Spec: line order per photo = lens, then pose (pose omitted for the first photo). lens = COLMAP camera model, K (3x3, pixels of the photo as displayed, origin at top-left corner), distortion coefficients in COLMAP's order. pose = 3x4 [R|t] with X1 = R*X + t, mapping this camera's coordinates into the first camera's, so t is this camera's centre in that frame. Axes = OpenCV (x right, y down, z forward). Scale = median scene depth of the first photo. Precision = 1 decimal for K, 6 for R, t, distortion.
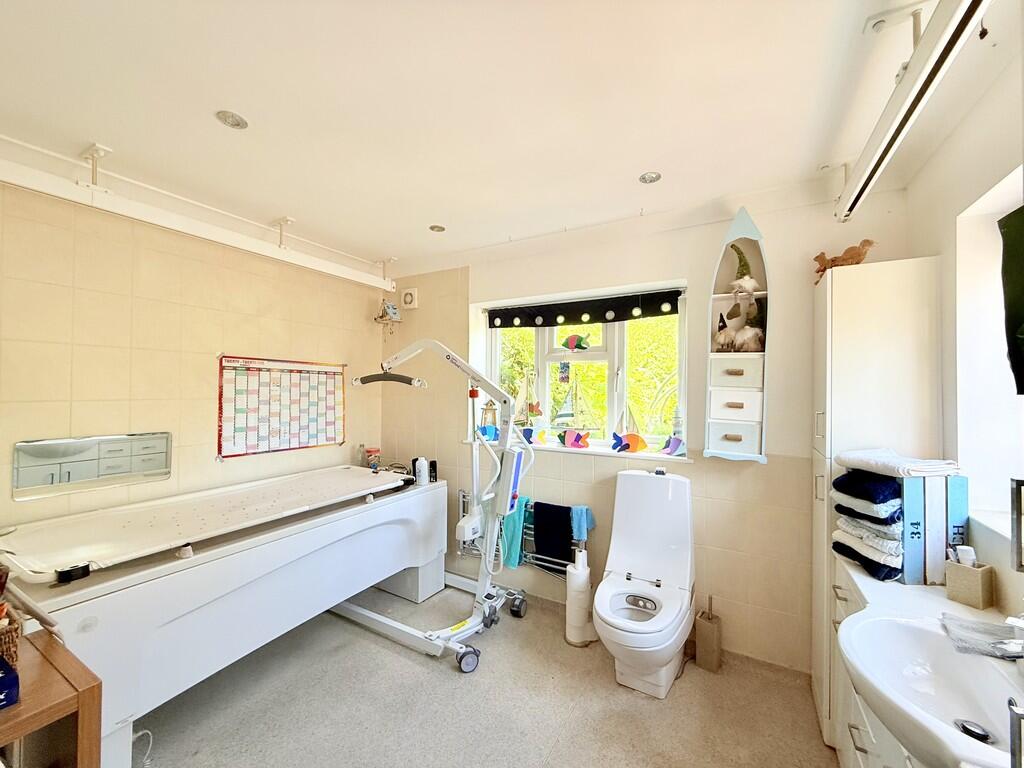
lens RADIAL K [[406.6, 0, 509.8], [0, 406.6, 386.8], [0, 0, 1]] dist [-0.005545, 0.000376]
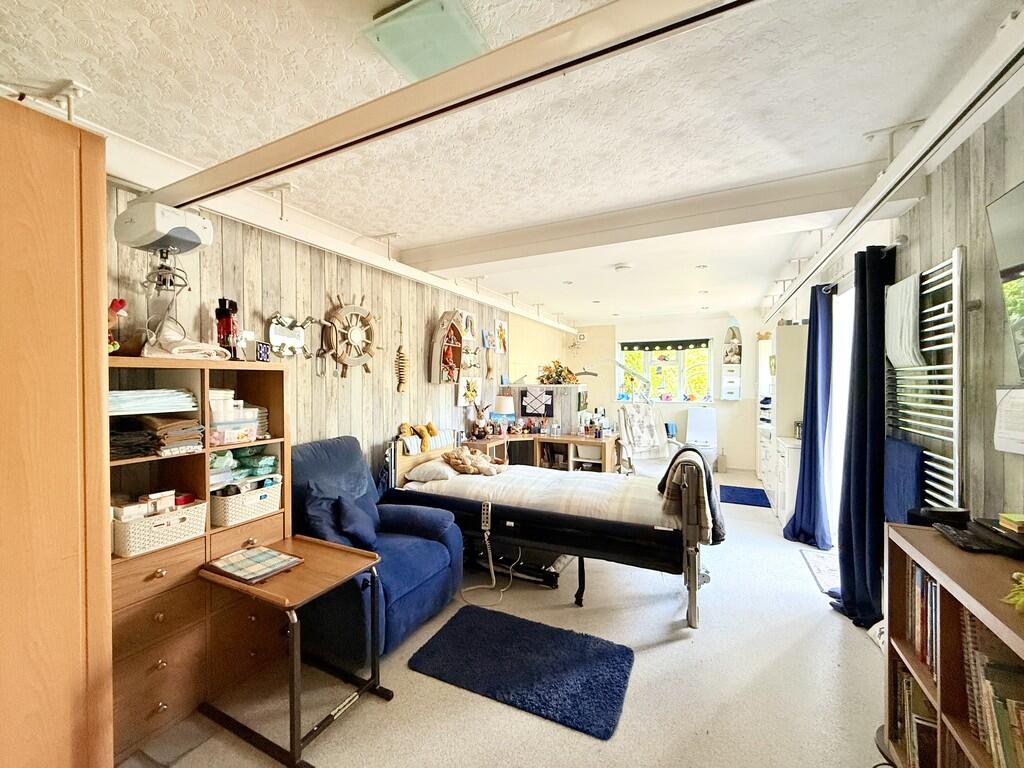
lens RADIAL K [[406.6, 0, 508.9], [0, 406.6, 387.1], [0, 0, 1]] dist [-0.005545, 0.000376]
pose [[0.998924, -0.011611, 0.044905, -0.951672], [0.010740, 0.999751, 0.019578, 0.006311], [-0.045121, -0.019075, 0.998799, -1.495334]]
